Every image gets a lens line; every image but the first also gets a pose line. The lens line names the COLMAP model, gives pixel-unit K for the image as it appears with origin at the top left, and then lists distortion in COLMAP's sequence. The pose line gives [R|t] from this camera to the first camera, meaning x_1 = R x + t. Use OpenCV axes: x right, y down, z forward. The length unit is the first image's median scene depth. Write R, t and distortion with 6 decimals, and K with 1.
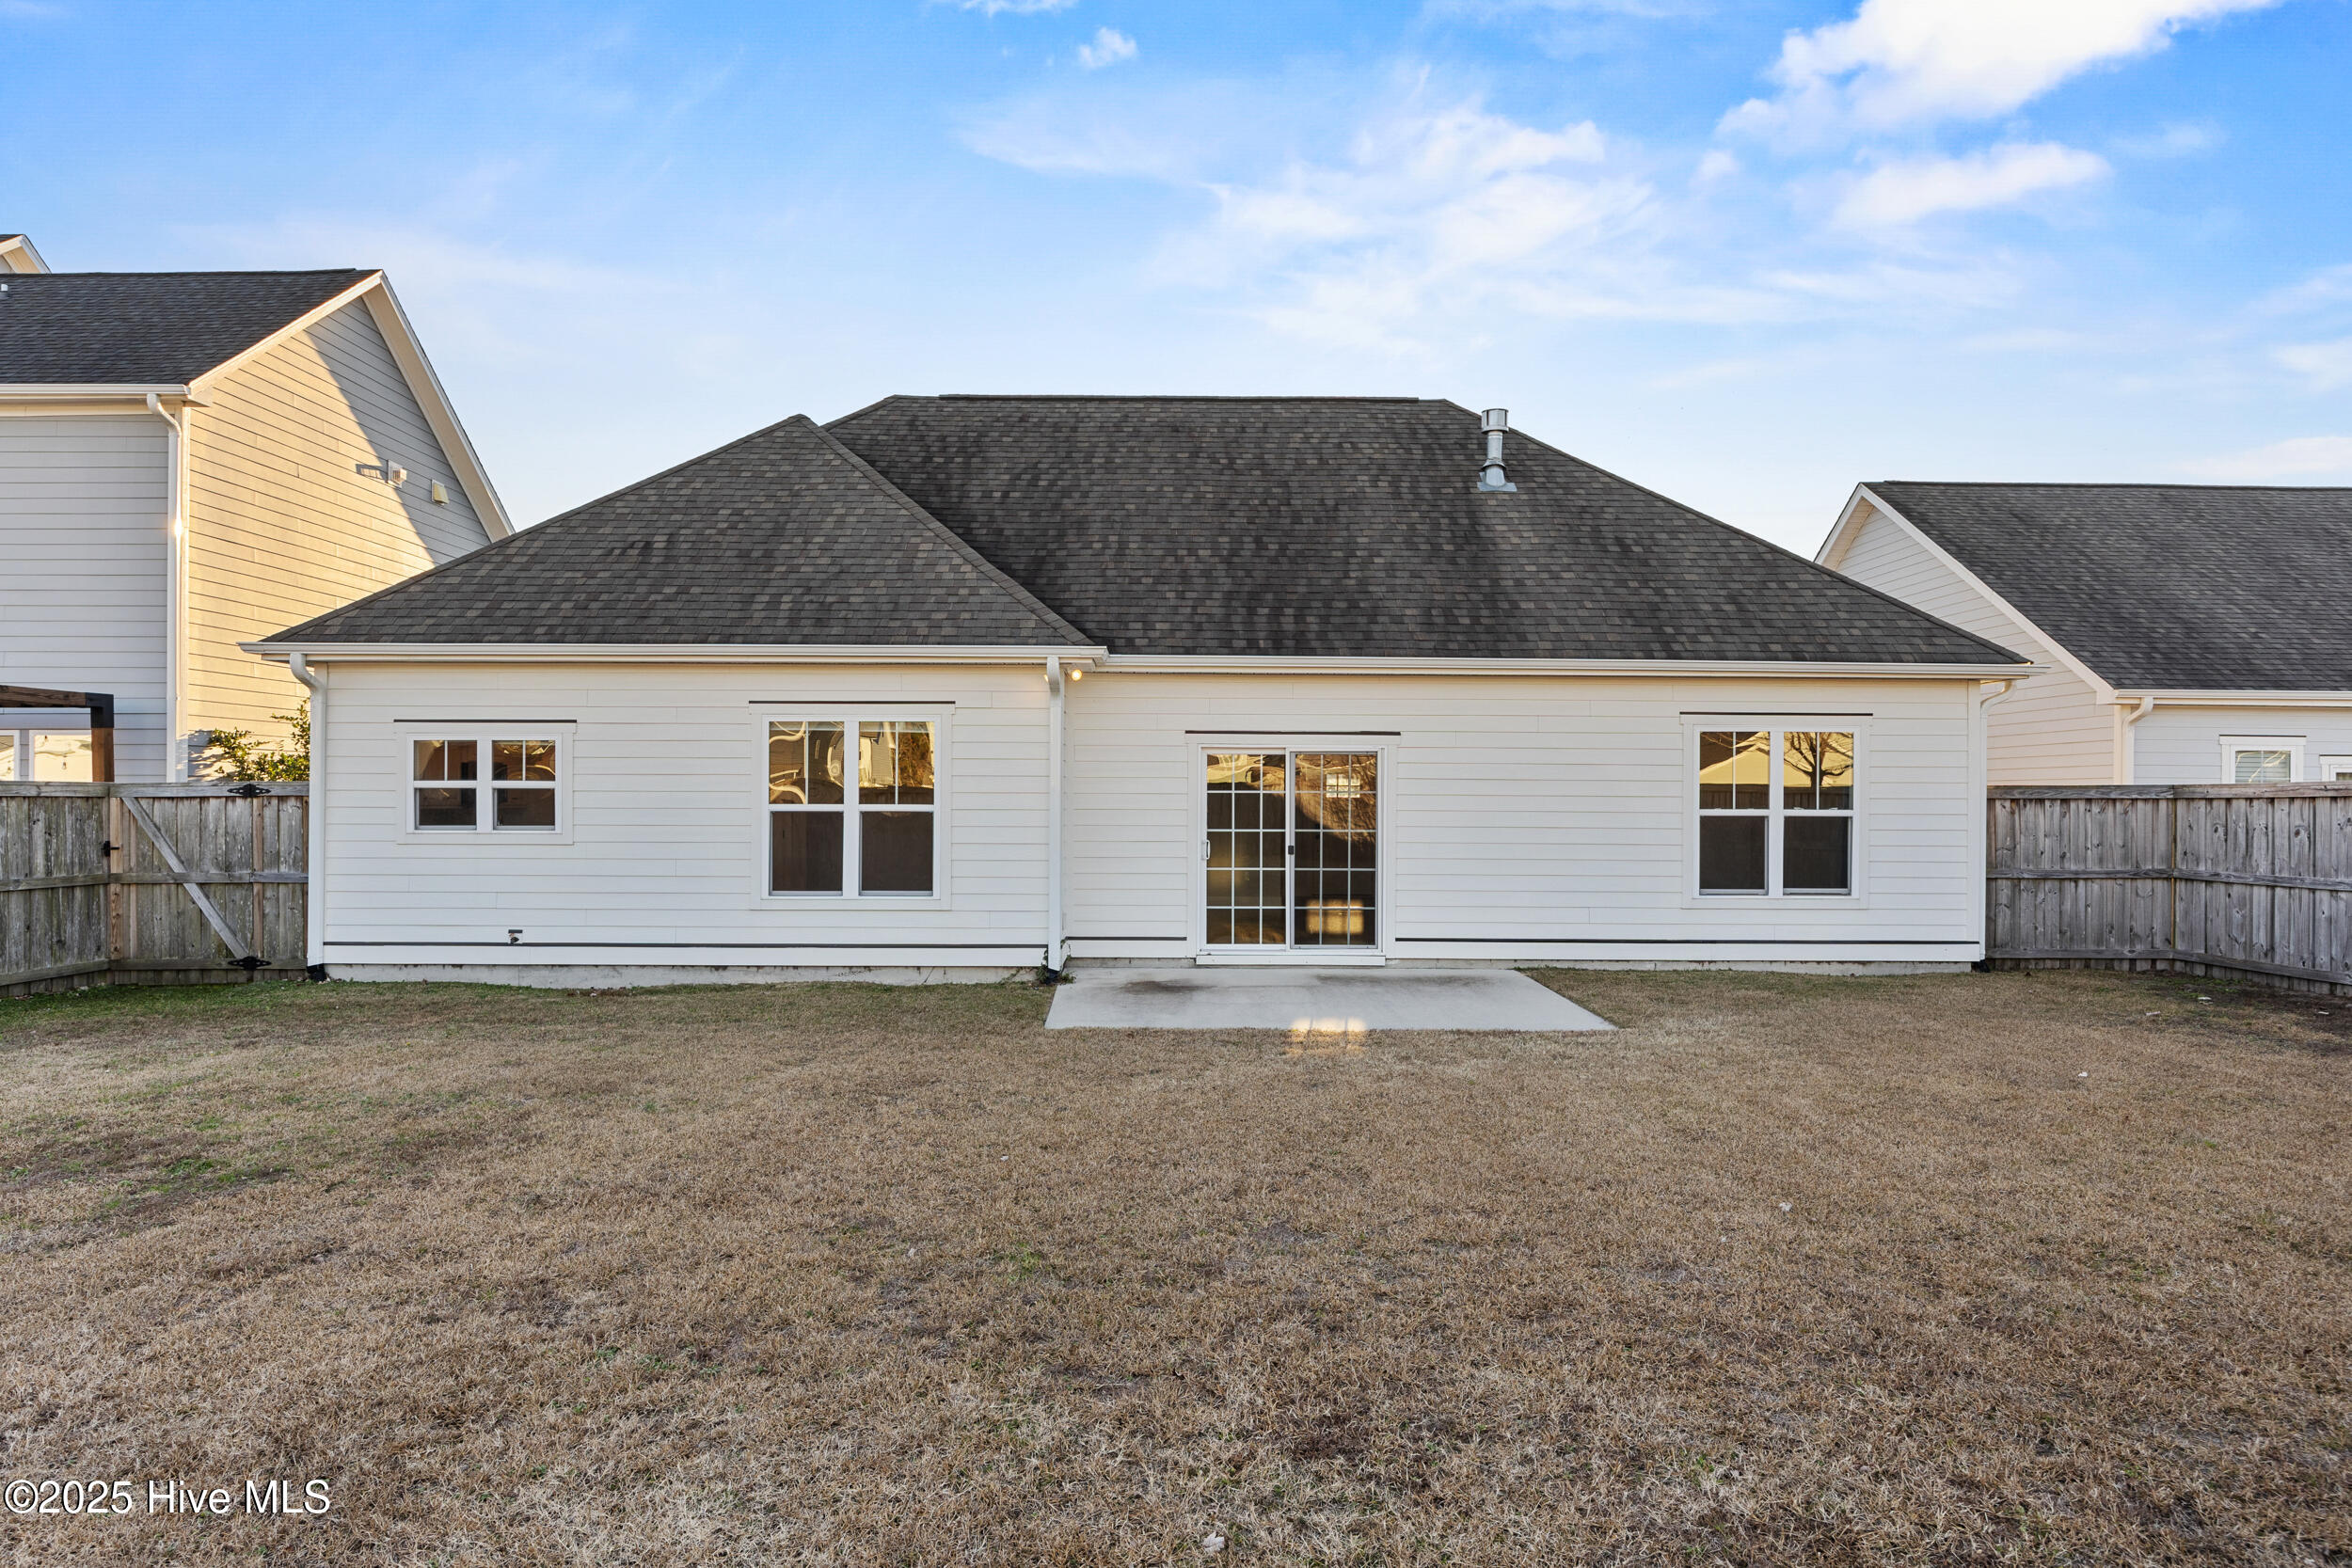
lens RADIAL K [[1347.8, 0, 1175.7], [0, 1347.8, 790.2], [0, 0, 1]] dist [-0.004283, 0.000709]
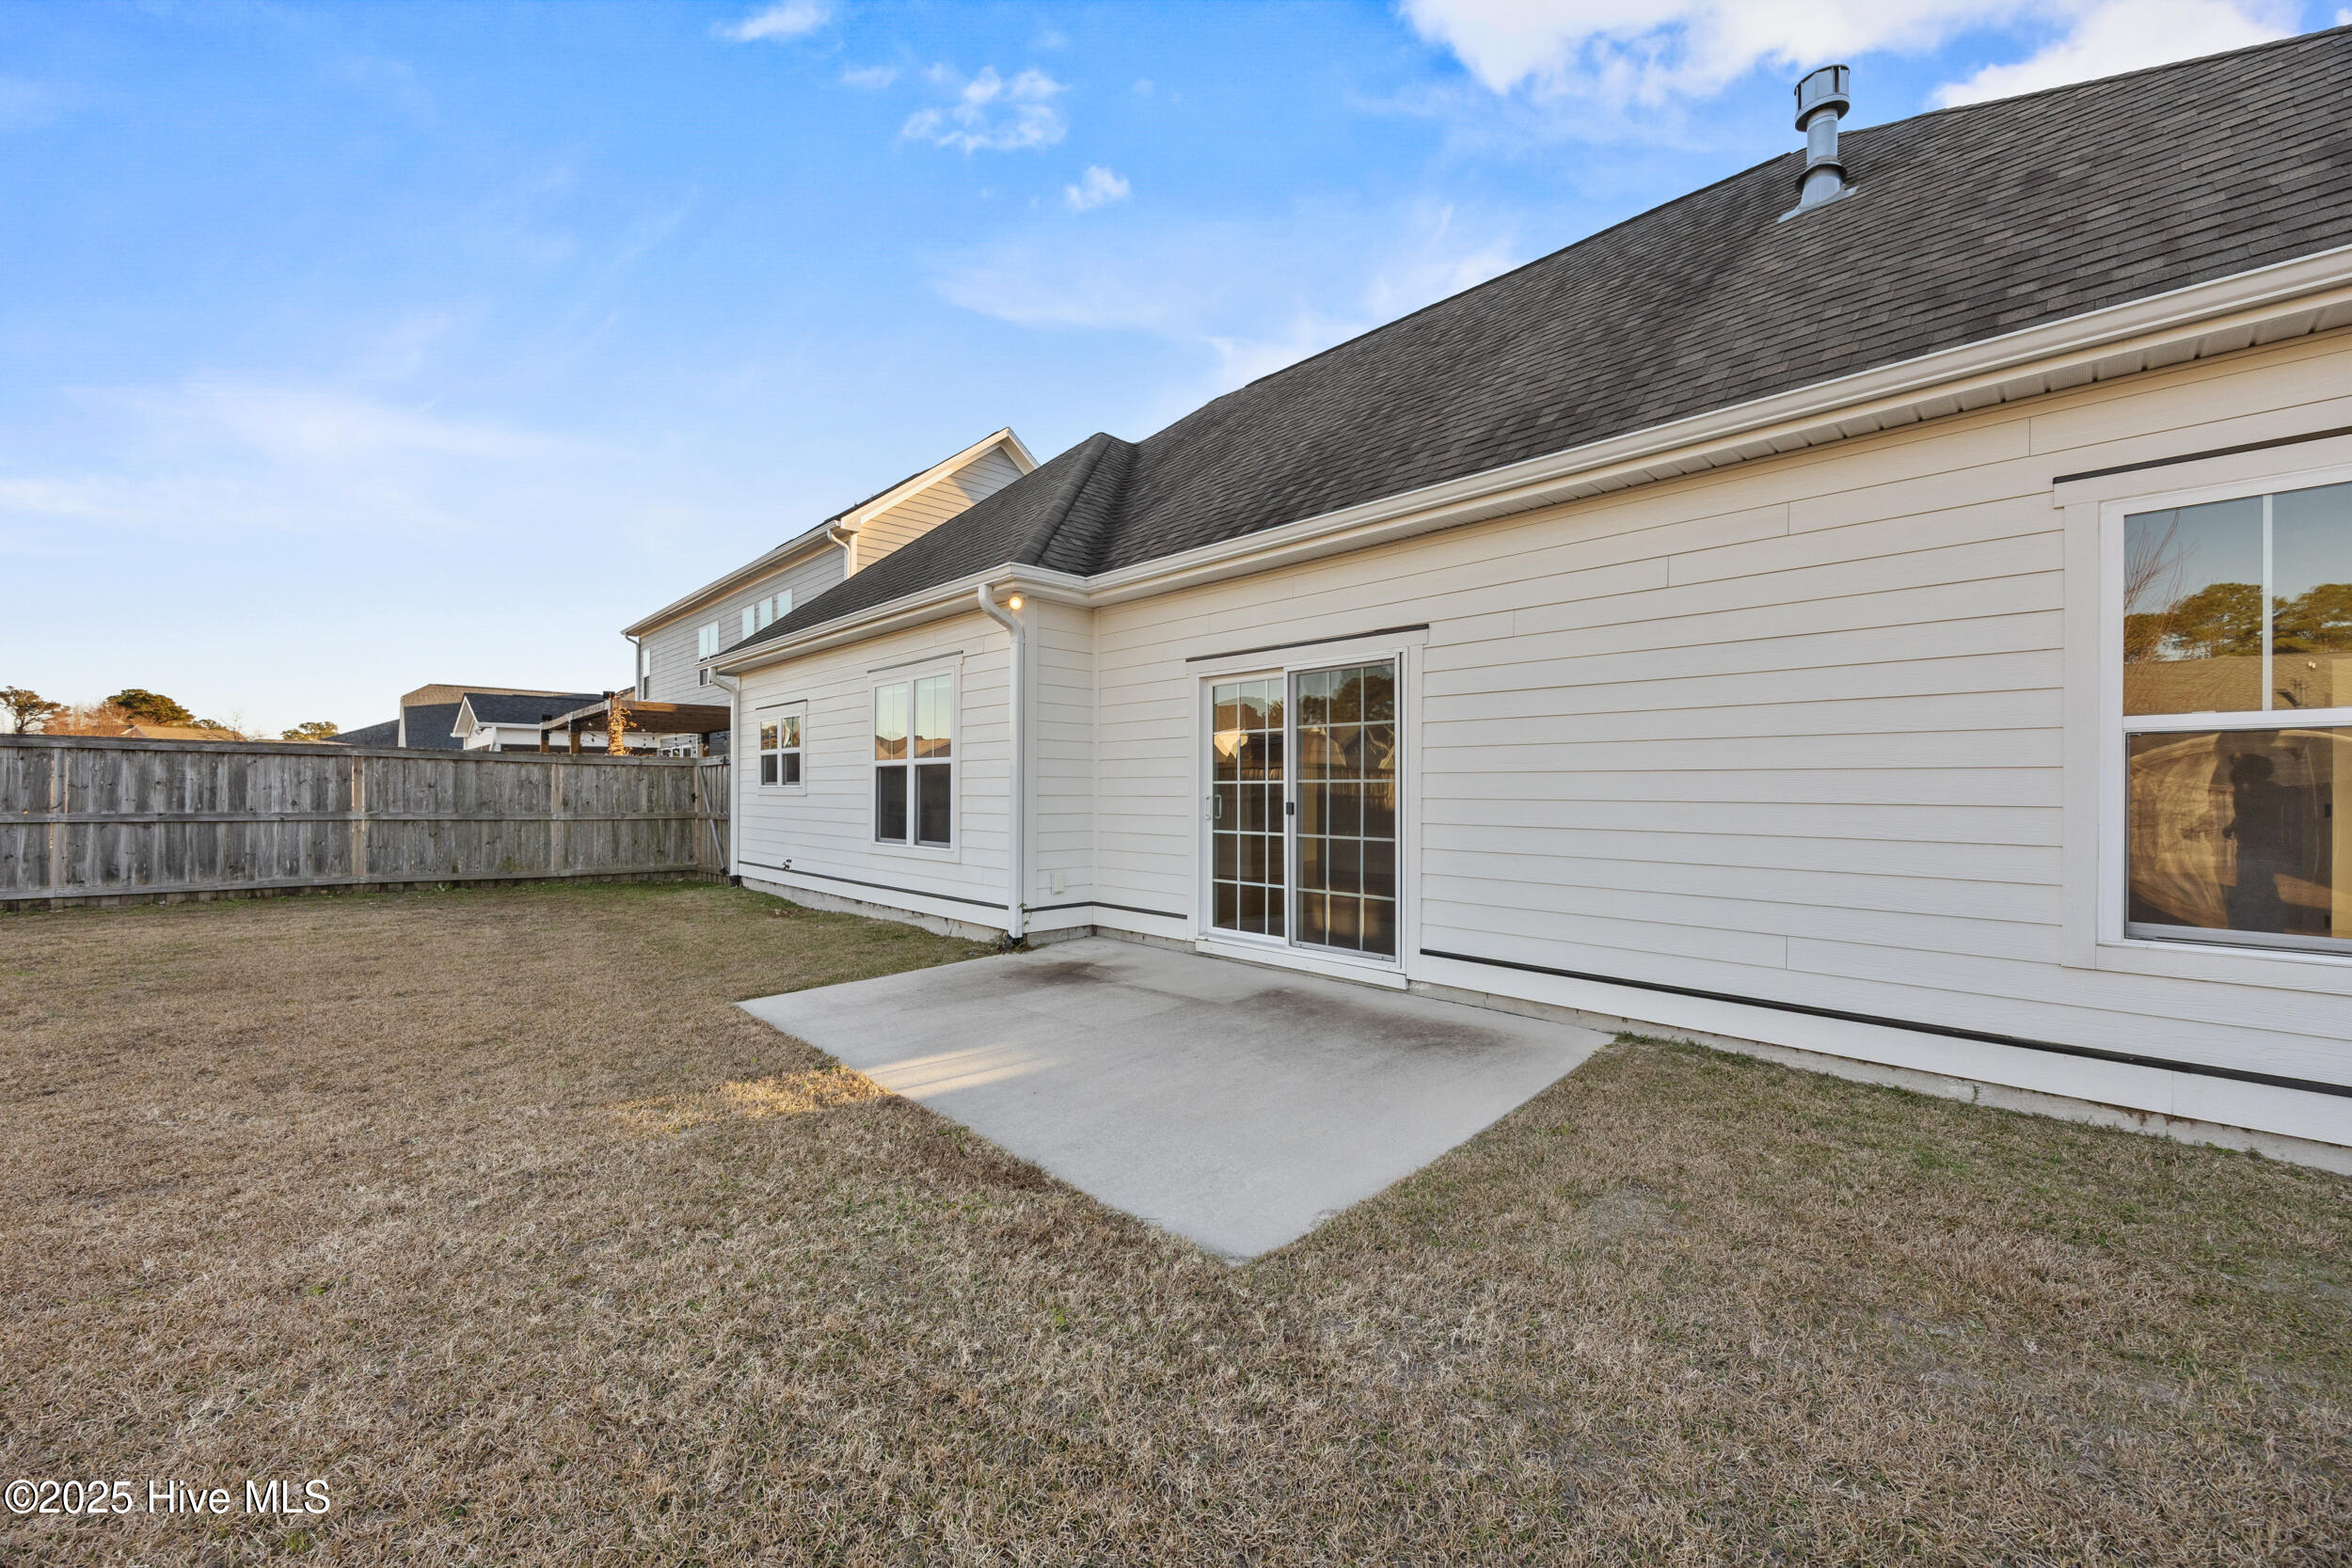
lens RADIAL K [[892.8, 0, 1171.8], [0, 892.8, 791.7], [0, 0, 1]] dist [-0.003791, -0.000246]
pose [[0.685289, -0.001716, -0.728270, 0.388871], [0.004293, 0.999989, 0.001684, 0.034323], [0.728259, -0.004281, 0.685289, 0.628870]]
